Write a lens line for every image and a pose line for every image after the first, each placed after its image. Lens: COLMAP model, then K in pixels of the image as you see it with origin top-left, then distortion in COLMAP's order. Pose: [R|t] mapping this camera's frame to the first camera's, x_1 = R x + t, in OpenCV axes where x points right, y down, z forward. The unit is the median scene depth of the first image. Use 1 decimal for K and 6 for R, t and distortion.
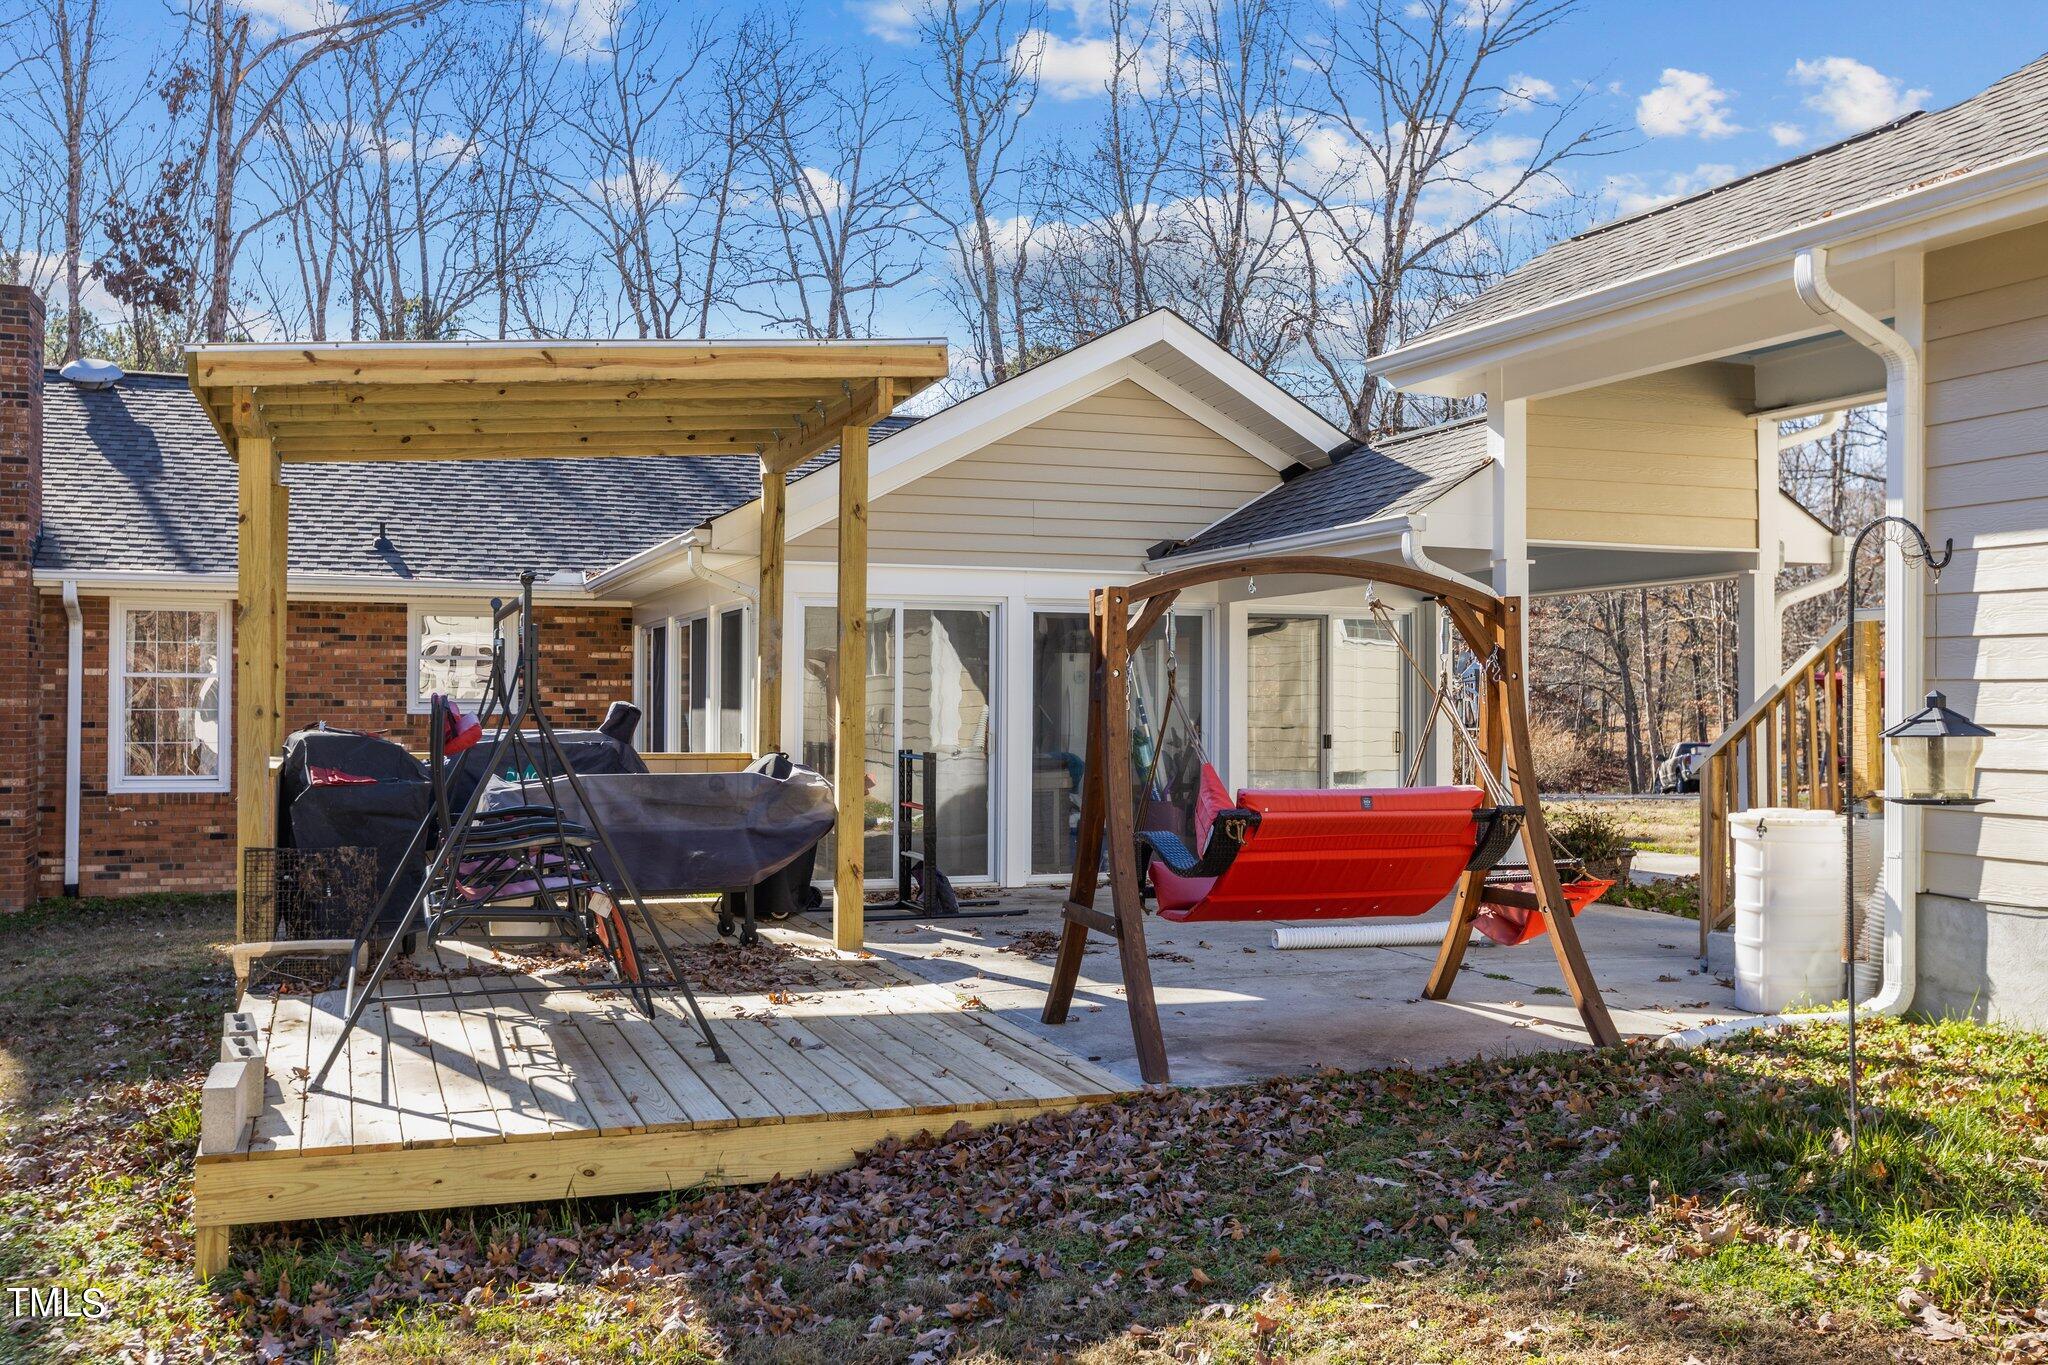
lens RADIAL K [[1915.2, 0, 1024.0], [0, 1915.2, 682.5], [0, 0, 1]] dist [-0.011428, -0.002597]
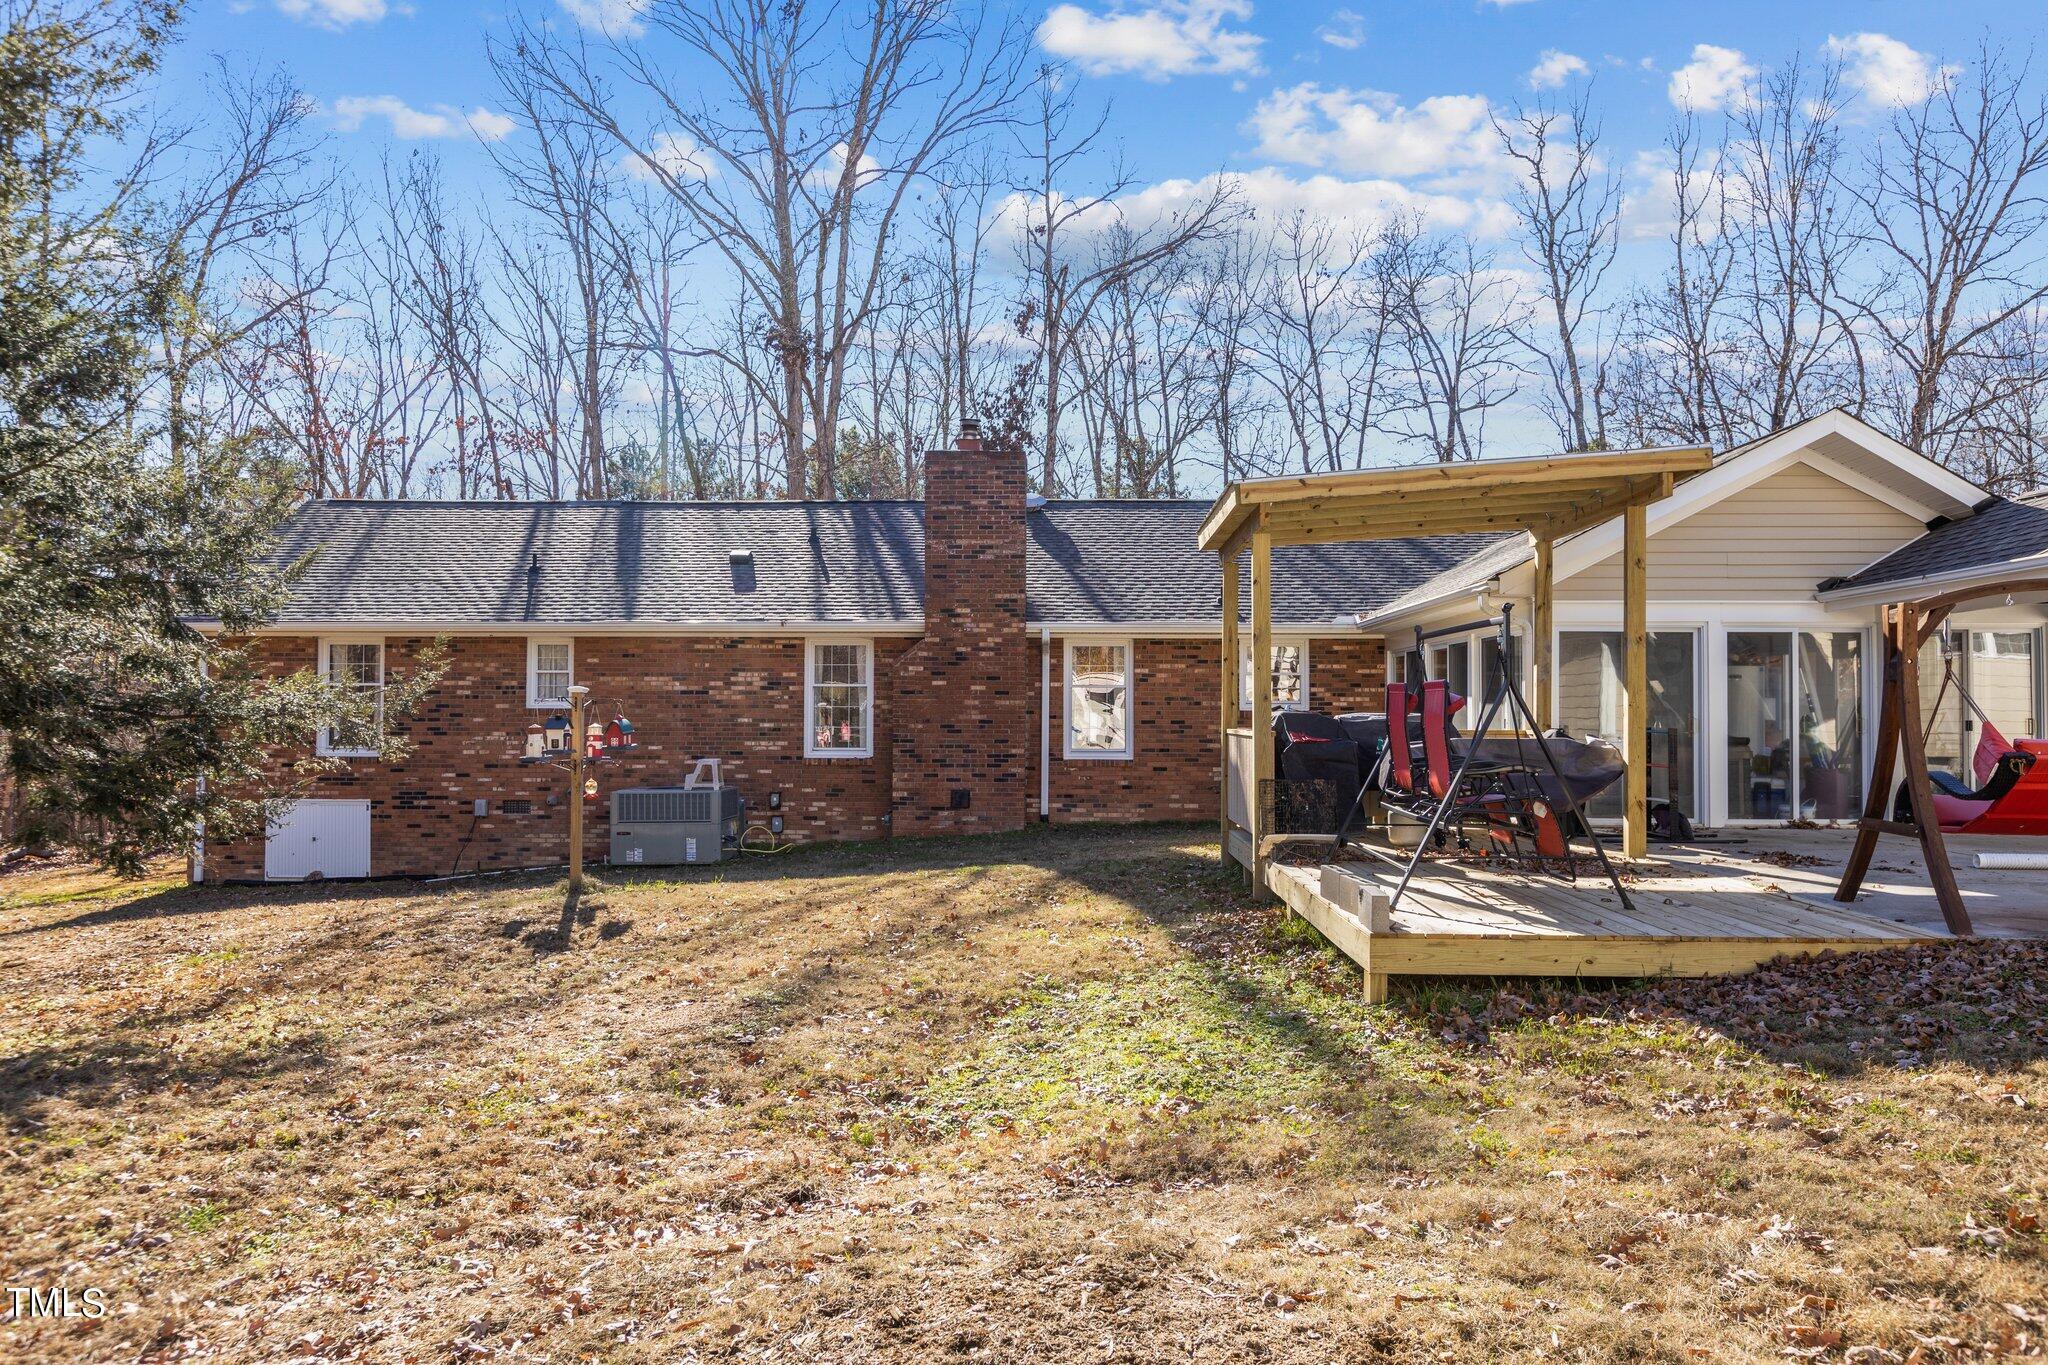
lens RADIAL K [[1372.0, 0, 1024.0], [0, 1372.0, 682.5], [0, 0, 1]] dist [-0.001848, -0.002450]
pose [[0.929362, -0.010200, -0.369029, -0.073662], [0.005226, 0.999882, -0.014476, 0.008676], [0.369133, 0.011525, 0.929305, -0.088519]]
